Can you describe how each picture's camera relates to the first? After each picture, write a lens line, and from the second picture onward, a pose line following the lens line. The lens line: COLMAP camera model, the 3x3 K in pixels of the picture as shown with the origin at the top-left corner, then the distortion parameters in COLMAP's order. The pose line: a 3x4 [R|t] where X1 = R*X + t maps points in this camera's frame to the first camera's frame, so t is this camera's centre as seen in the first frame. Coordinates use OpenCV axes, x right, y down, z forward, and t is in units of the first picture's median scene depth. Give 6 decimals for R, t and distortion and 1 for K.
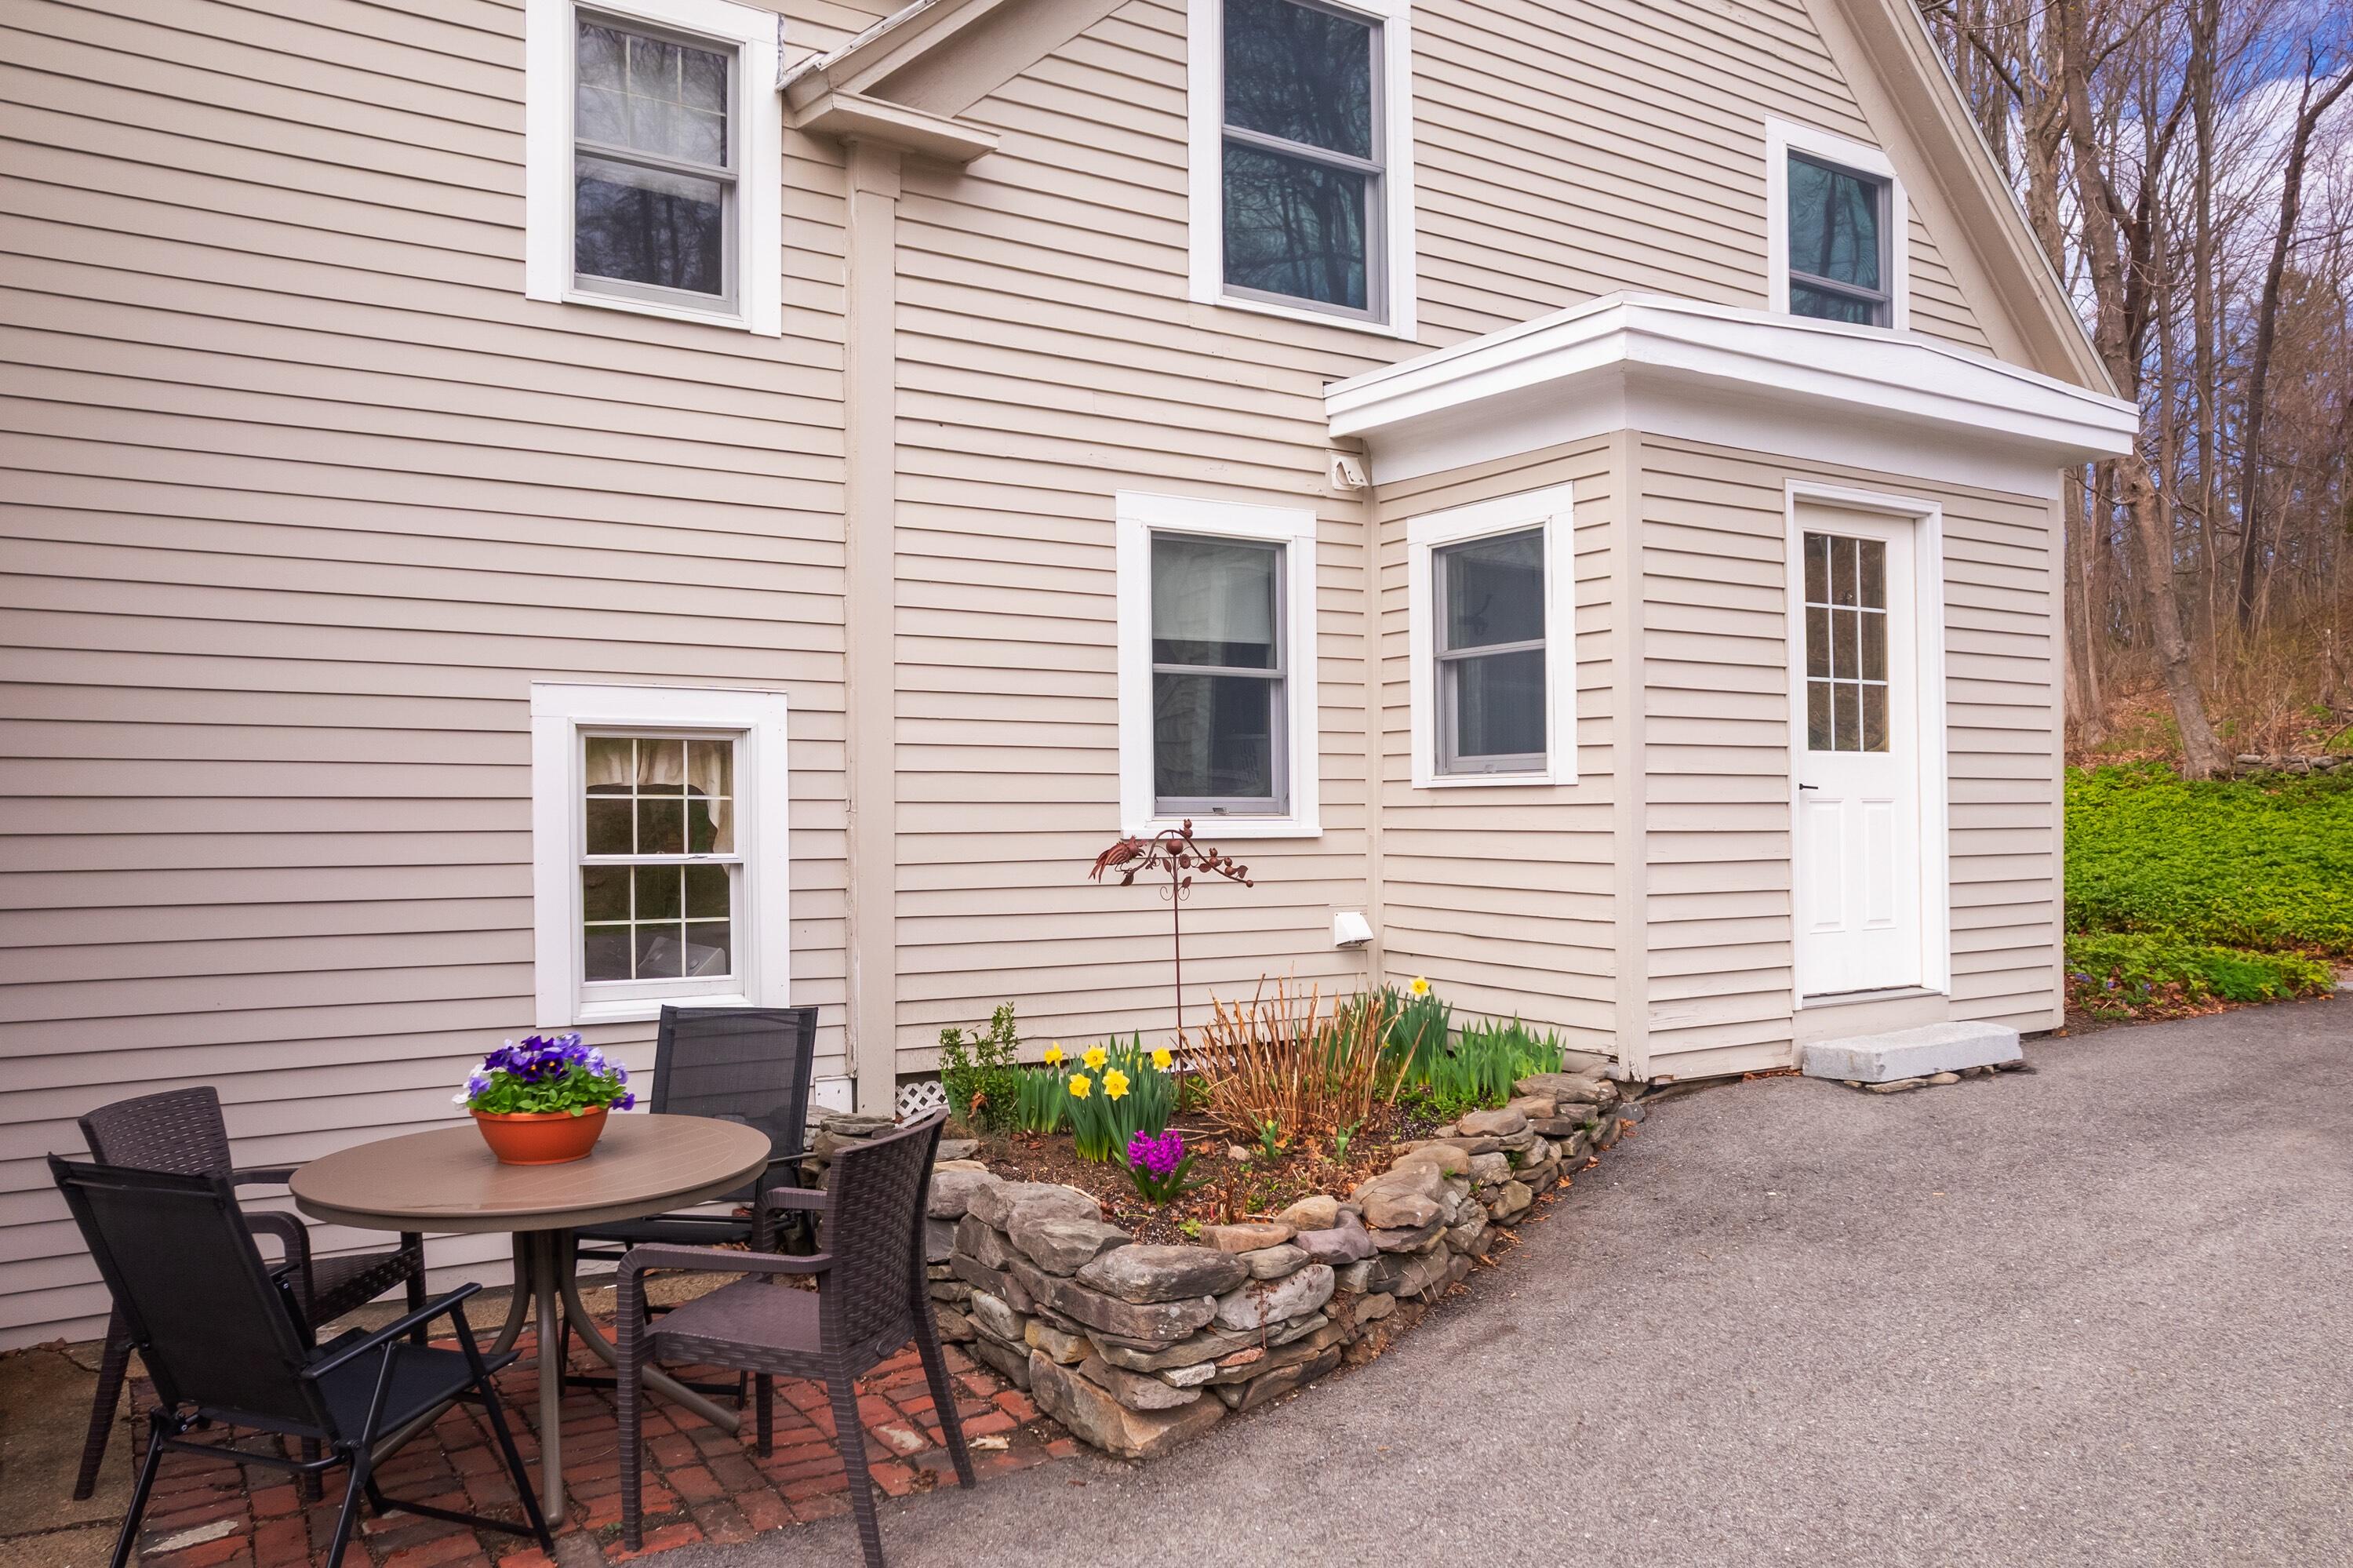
lens RADIAL K [[1773.9, 0, 1280.9], [0, 1773.9, 782.4], [0, 0, 1]] dist [-0.051013, 0.068677]
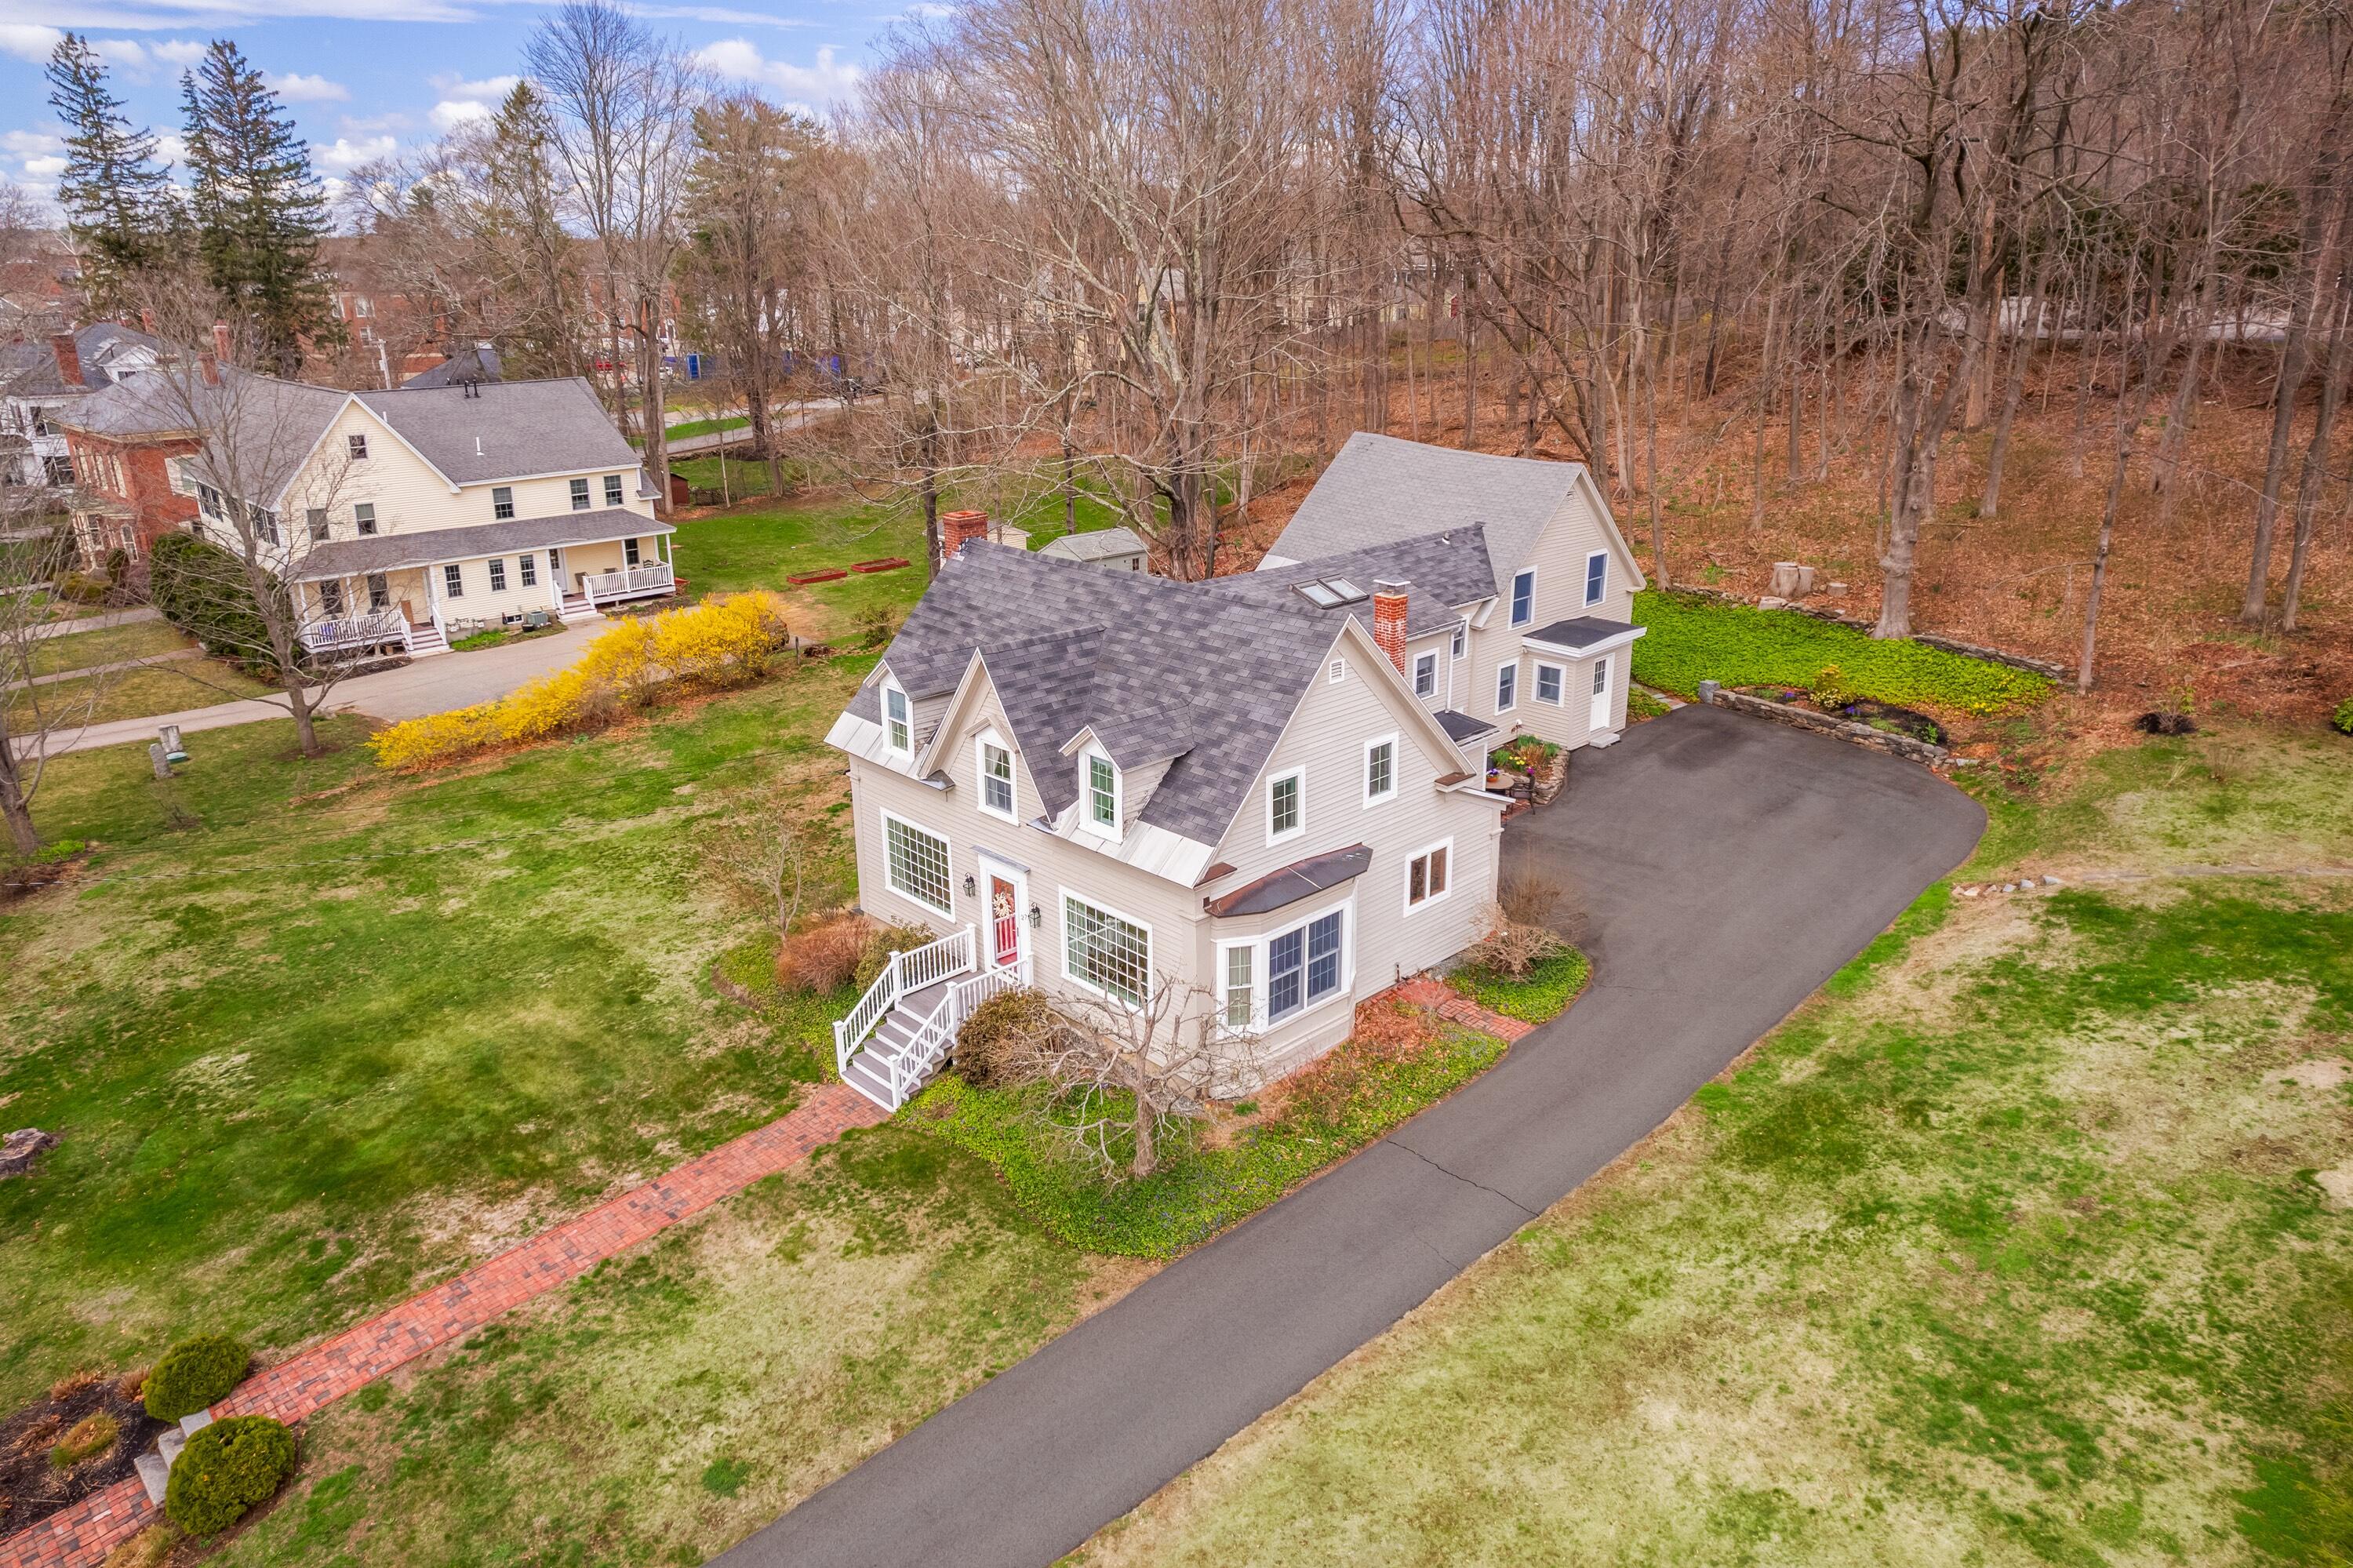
lens RADIAL K [[1591.4, 0, 1261.1], [0, 1591.4, 879.6], [0, 0, 1]] dist [-0.048505, 0.050038]
pose [[0.974935, -0.084001, 0.206024, -2.323045], [-0.005026, 0.917438, 0.397846, -1.851791], [-0.222434, -0.388910, 0.894020, -4.543043]]
